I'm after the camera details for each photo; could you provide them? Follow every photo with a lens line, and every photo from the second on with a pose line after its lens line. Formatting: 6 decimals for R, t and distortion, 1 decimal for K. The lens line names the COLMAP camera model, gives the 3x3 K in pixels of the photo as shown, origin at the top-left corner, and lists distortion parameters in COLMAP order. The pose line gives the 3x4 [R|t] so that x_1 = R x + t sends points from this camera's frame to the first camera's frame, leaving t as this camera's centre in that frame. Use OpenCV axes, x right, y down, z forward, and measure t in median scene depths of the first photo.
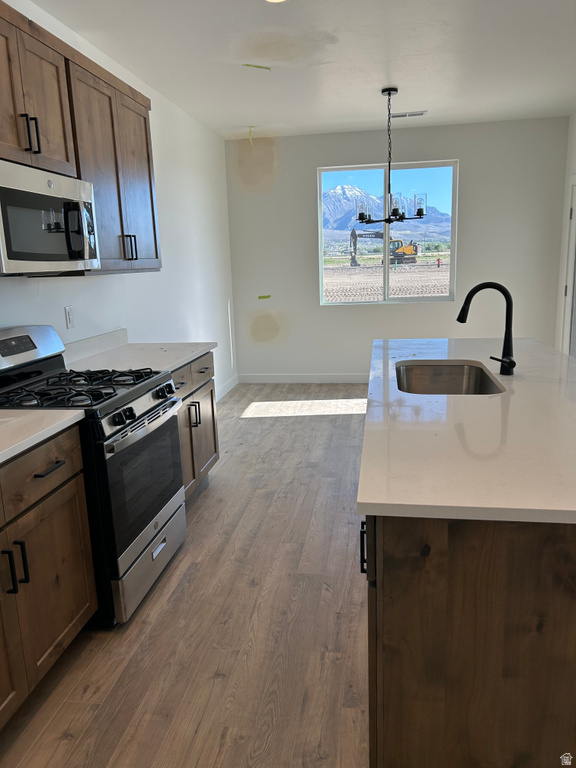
lens RADIAL K [[580.8, 0, 288.0], [0, 580.8, 384.0], [0, 0, 1]] dist [-0.009449, -0.004368]
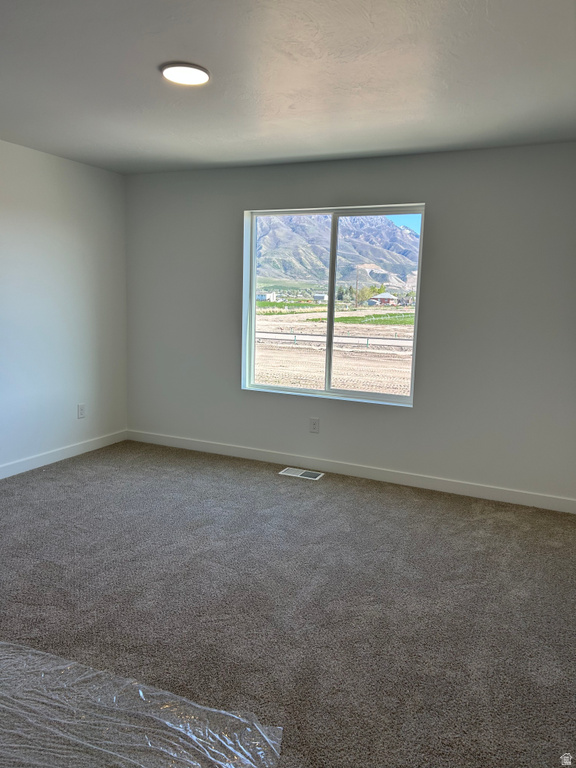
lens RADIAL K [[580.8, 0, 288.0], [0, 580.8, 384.0], [0, 0, 1]] dist [-0.009449, -0.004368]
pose [[0.954597, 0.105614, -0.278549, 0.459549], [-0.123385, 0.991245, -0.047007, -0.168325], [0.271146, 0.079241, 0.959271, 0.431745]]
